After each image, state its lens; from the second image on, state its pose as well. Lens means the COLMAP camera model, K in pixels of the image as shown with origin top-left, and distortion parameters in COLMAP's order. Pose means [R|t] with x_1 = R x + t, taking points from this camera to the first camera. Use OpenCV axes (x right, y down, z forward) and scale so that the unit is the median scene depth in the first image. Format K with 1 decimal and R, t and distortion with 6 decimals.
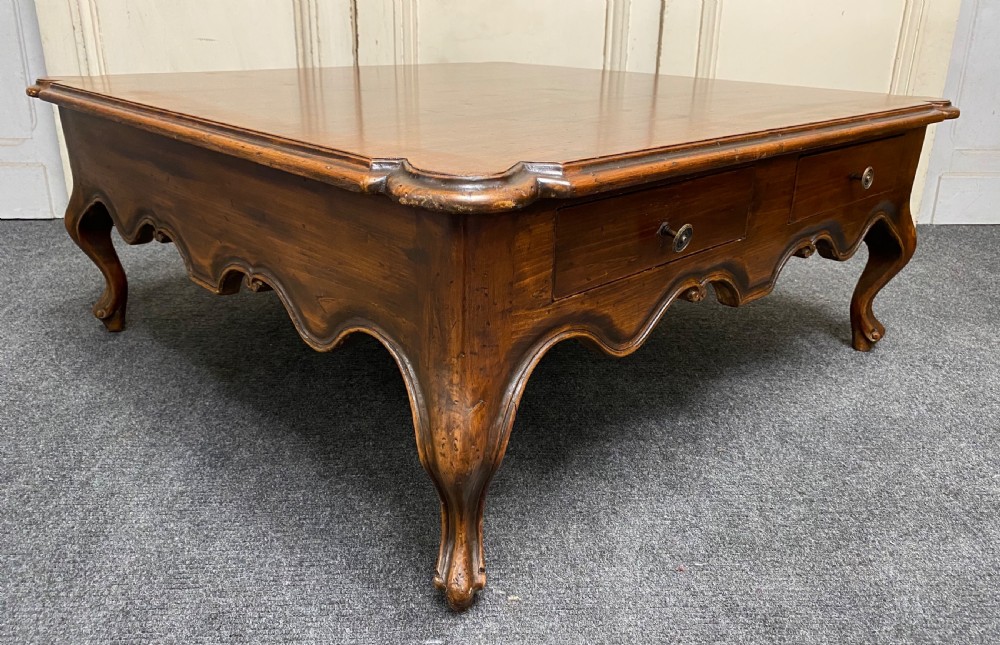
lens RADIAL K [[779.6, 0, 500.0], [0, 779.6, 322.5], [0, 0, 1]] dist [0.011397, -0.012661]
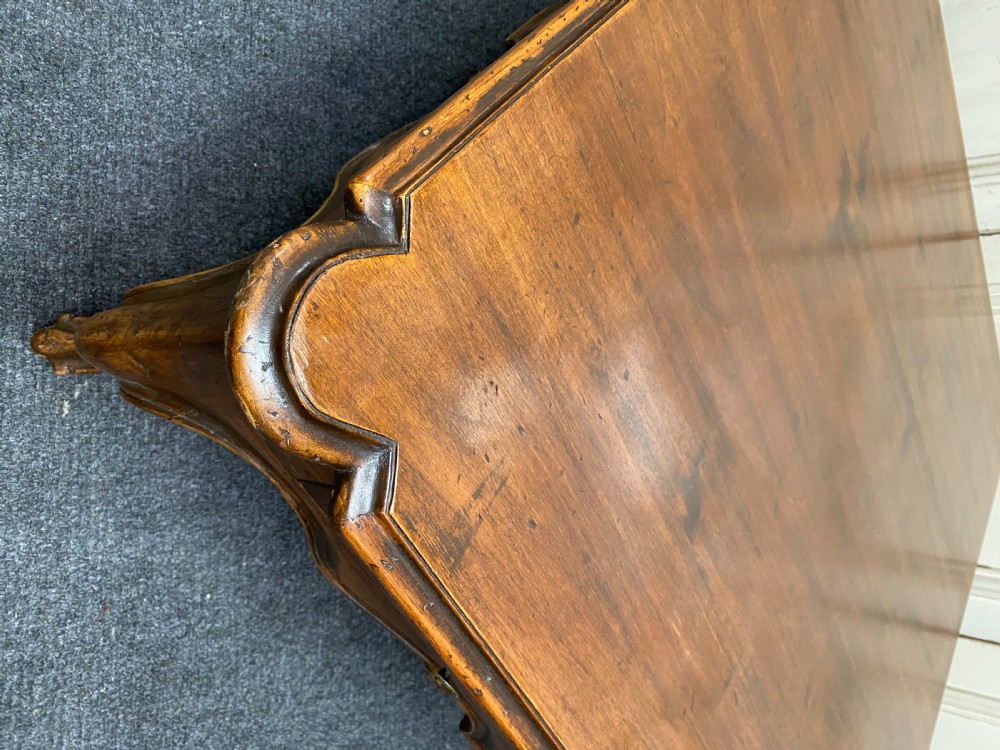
lens RADIAL K [[780.9, 0, 502.0], [0, 780.9, 372.3], [0, 0, 1]] dist [0.006939, 0.004365]
pose [[-0.040451, 0.998254, -0.043040, -0.003524], [-0.927284, -0.021461, 0.373744, -0.359339], [0.372168, 0.055029, 0.926533, 0.337945]]
